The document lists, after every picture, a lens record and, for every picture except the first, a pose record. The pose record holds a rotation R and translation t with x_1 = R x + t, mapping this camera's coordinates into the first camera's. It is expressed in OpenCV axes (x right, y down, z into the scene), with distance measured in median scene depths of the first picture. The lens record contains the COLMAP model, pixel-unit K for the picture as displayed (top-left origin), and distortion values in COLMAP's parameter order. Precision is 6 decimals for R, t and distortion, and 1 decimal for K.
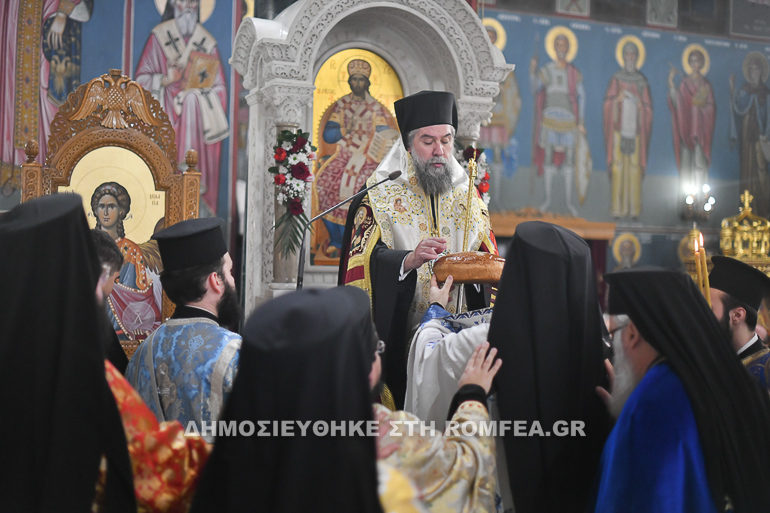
lens RADIAL K [[1087.0, 0, 385.1], [0, 1087.0, 255.4], [0, 0, 1]] dist [0.020267, 0.000000]
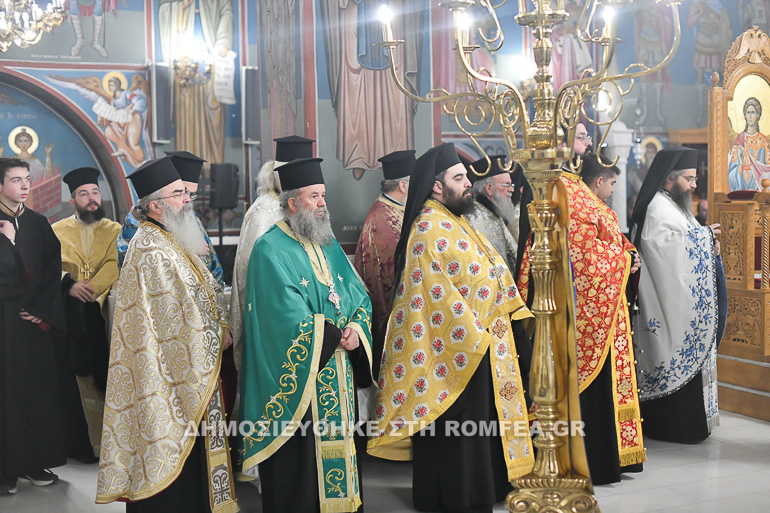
lens RADIAL K [[1087.0, 0, 384.3], [0, 1087.0, 256.8], [0, 0, 1]] dist [0.020267, 0.000000]
pose [[0.999082, -0.038972, 0.017769, -0.442335], [0.037807, 0.997374, 0.061770, 0.025149], [-0.020129, -0.061041, 0.997932, -0.324548]]
